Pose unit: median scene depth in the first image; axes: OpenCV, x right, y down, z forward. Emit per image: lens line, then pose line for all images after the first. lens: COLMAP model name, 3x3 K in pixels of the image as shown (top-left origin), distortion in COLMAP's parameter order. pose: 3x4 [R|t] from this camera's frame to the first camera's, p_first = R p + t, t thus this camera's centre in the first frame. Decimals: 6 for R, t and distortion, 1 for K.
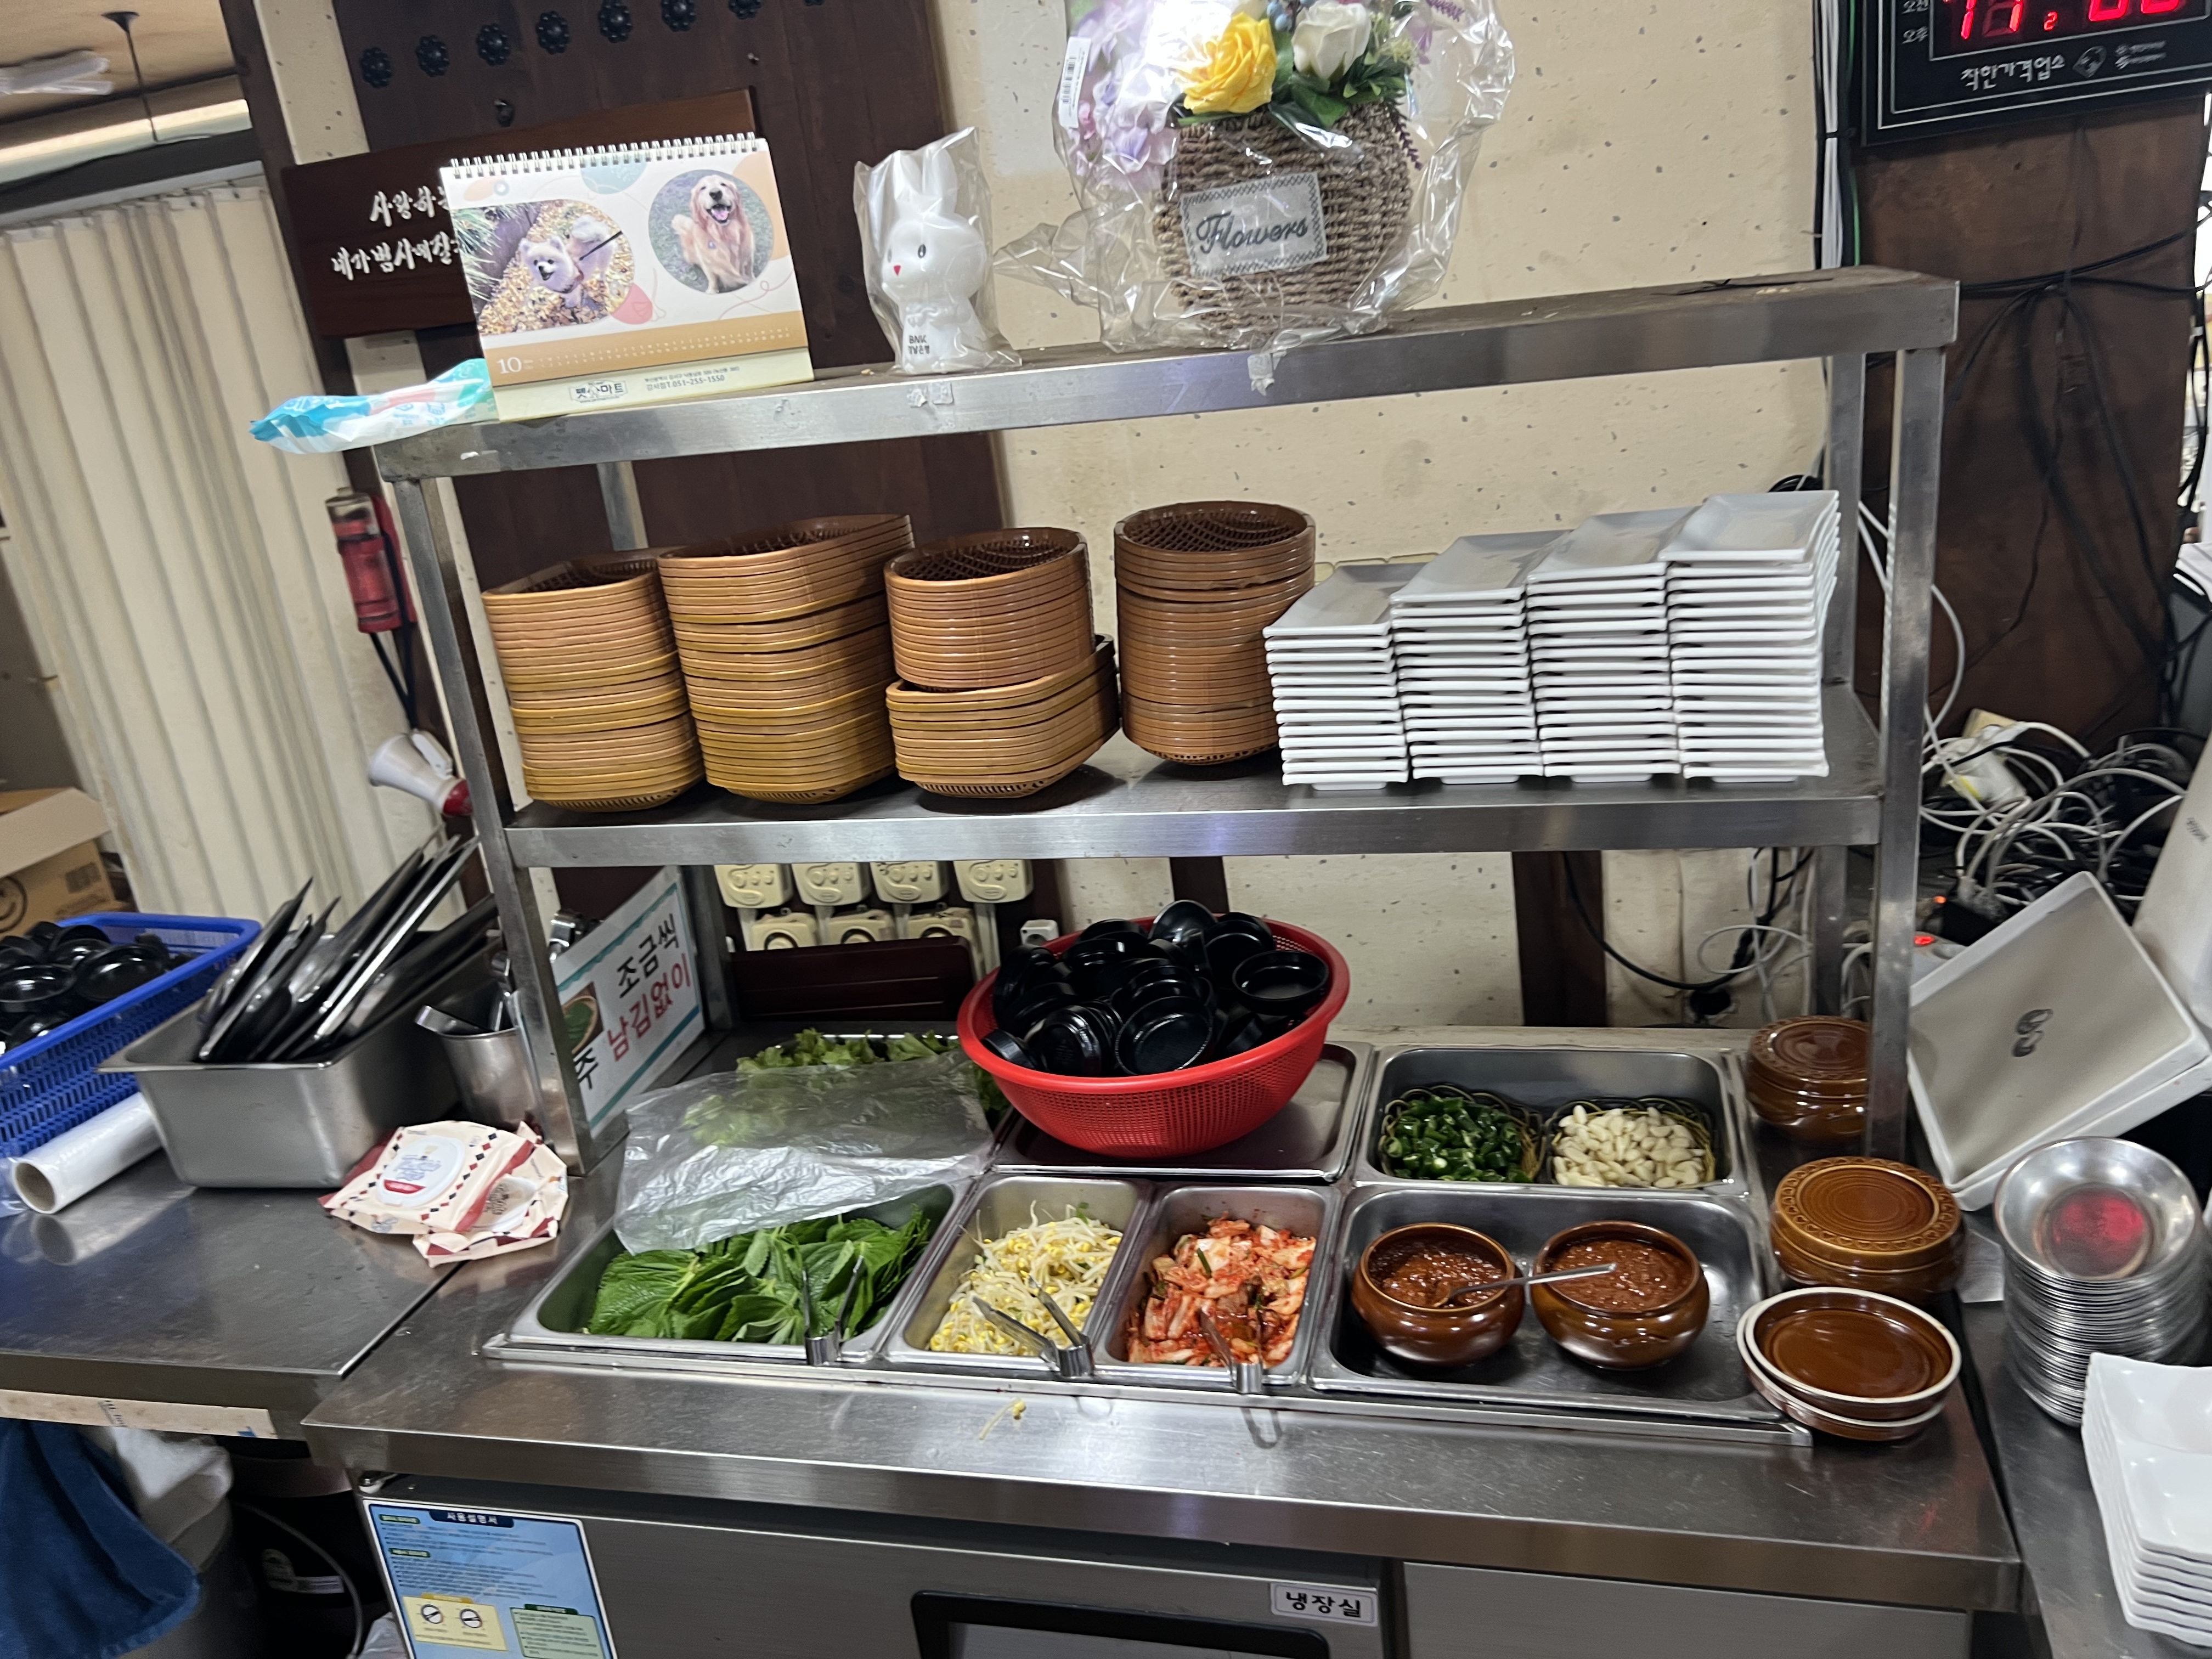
lens RADIAL K [[1690.7, 0, 1106.0], [0, 1690.7, 829.5], [0, 0, 1]] dist [0.113320, -0.303723]
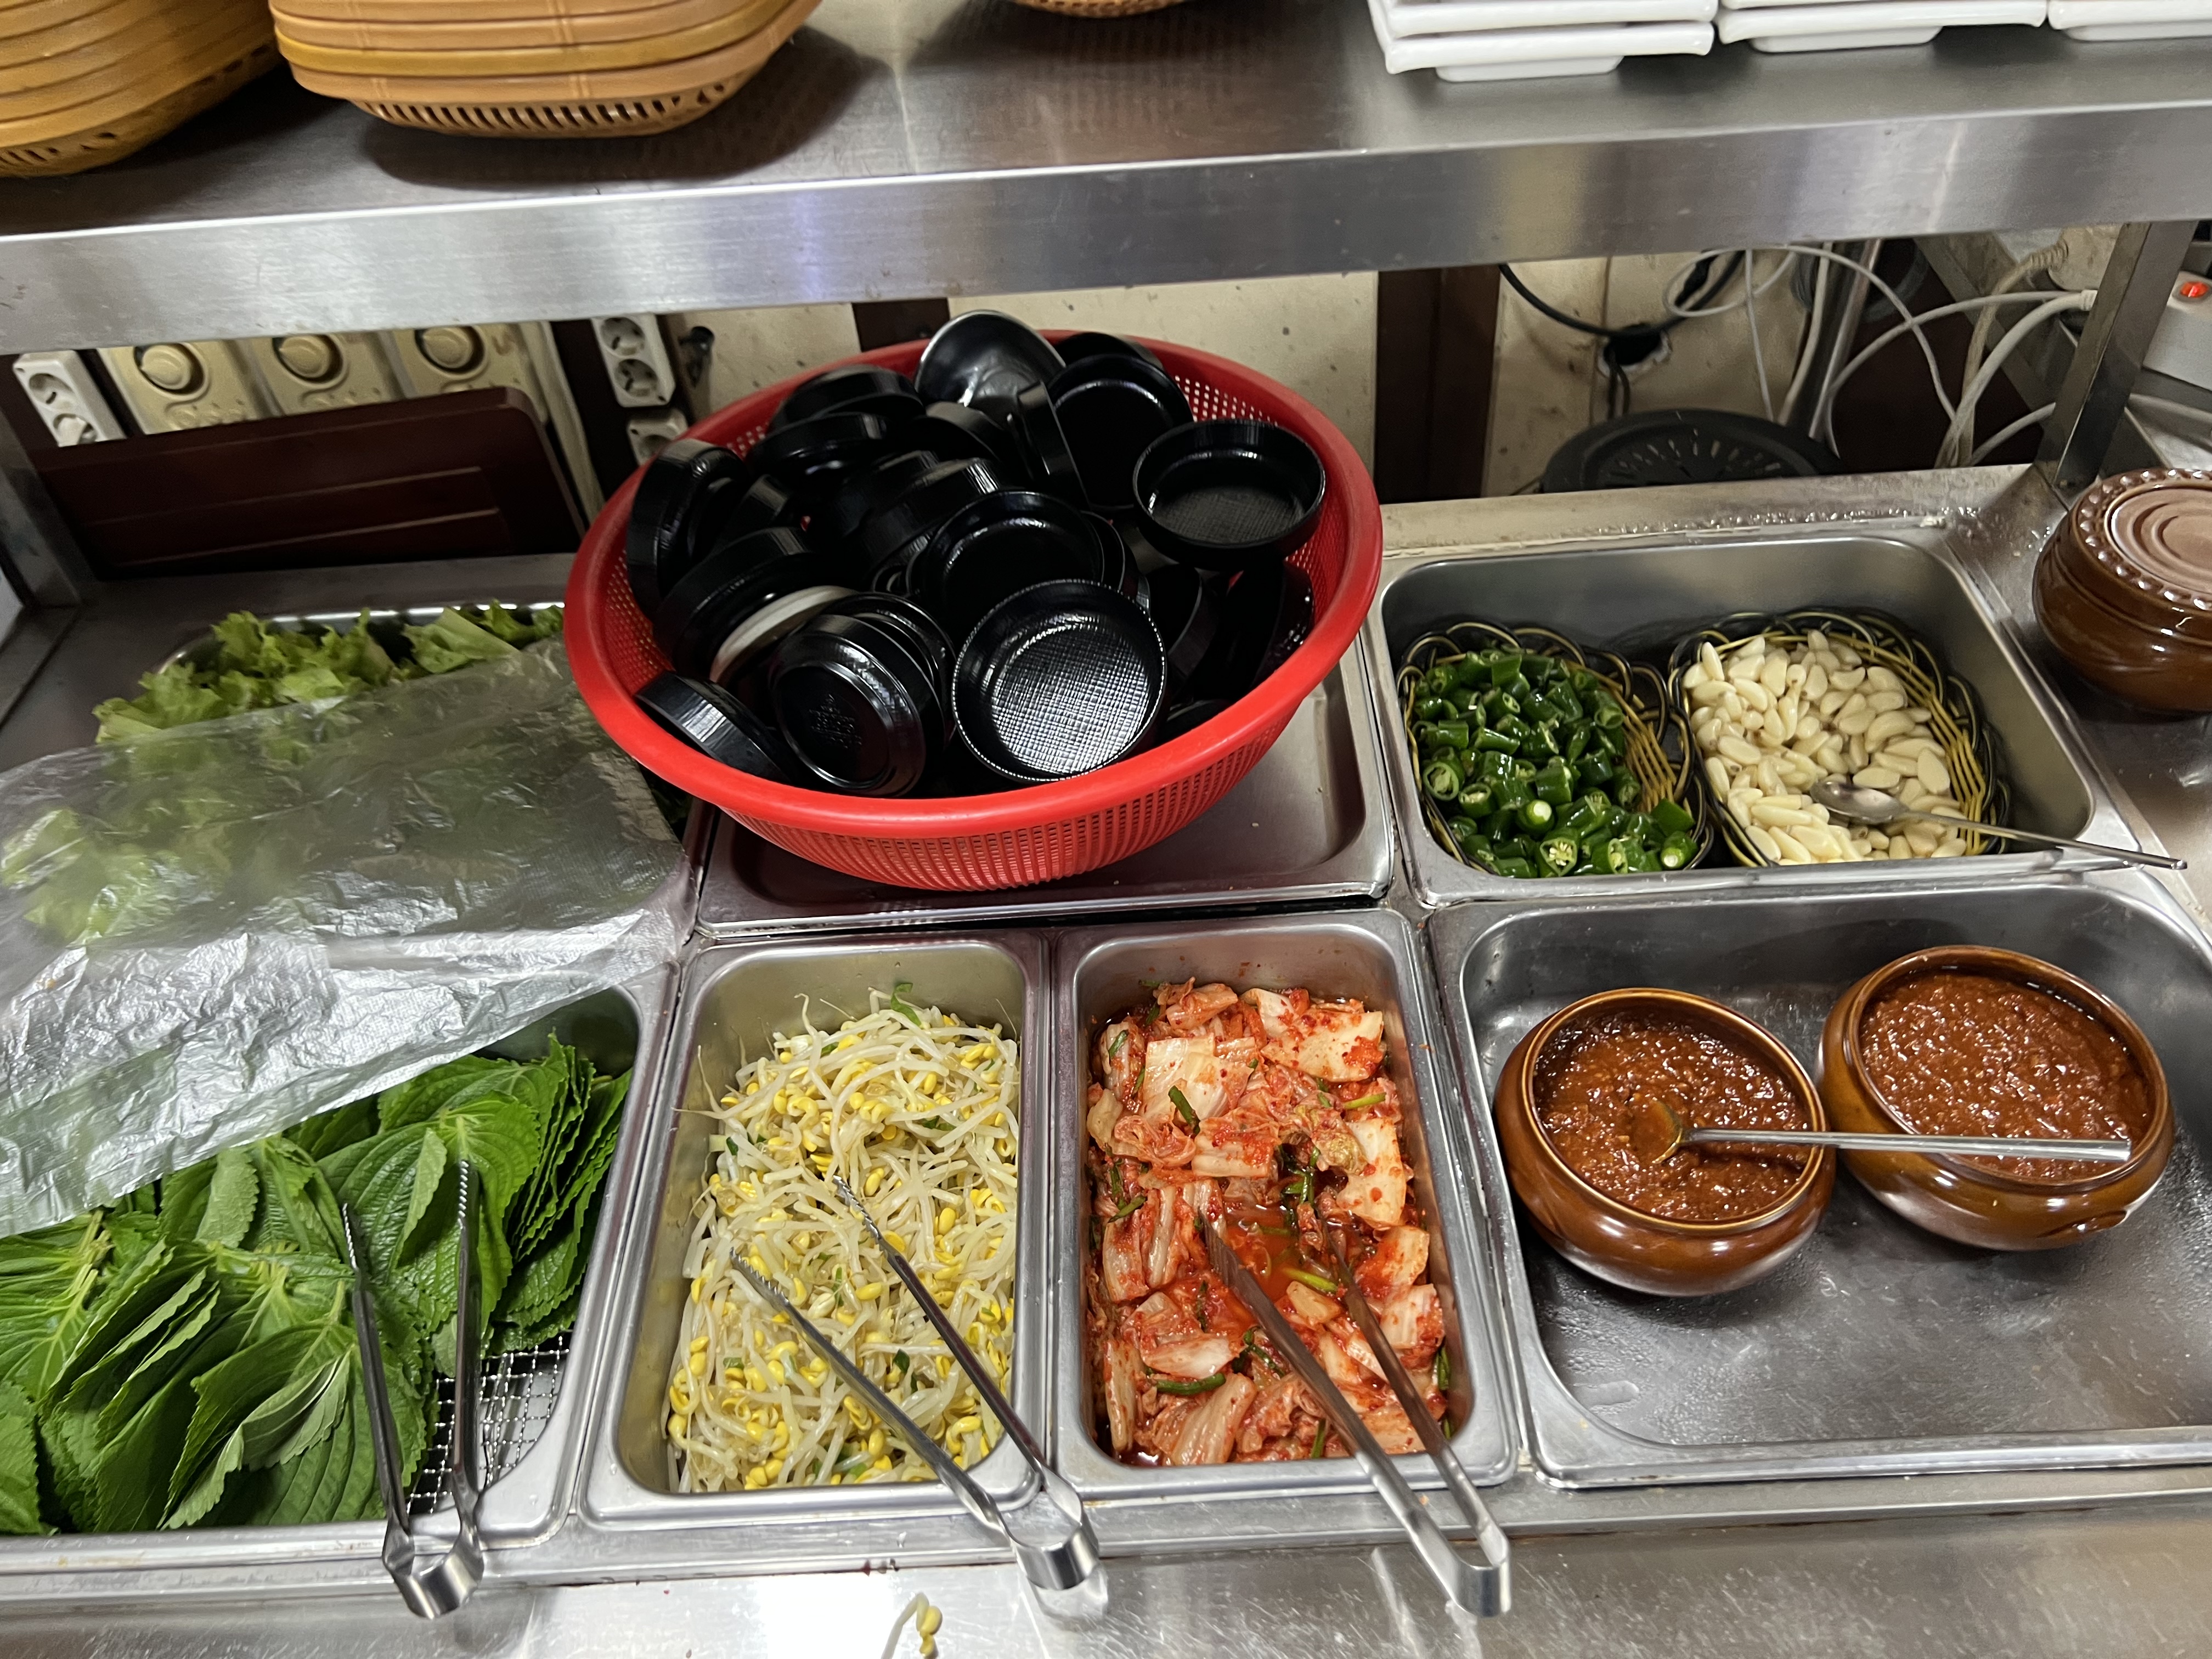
lens RADIAL K [[1625.3, 0, 1106.0], [0, 1625.3, 829.5], [0, 0, 1]] dist [0.010040, 0.001609]
pose [[0.958584, -0.157199, 0.237498, -0.062060], [0.039149, 0.898692, 0.436830, -0.032066], [-0.282107, -0.409440, 0.867626, 0.568706]]
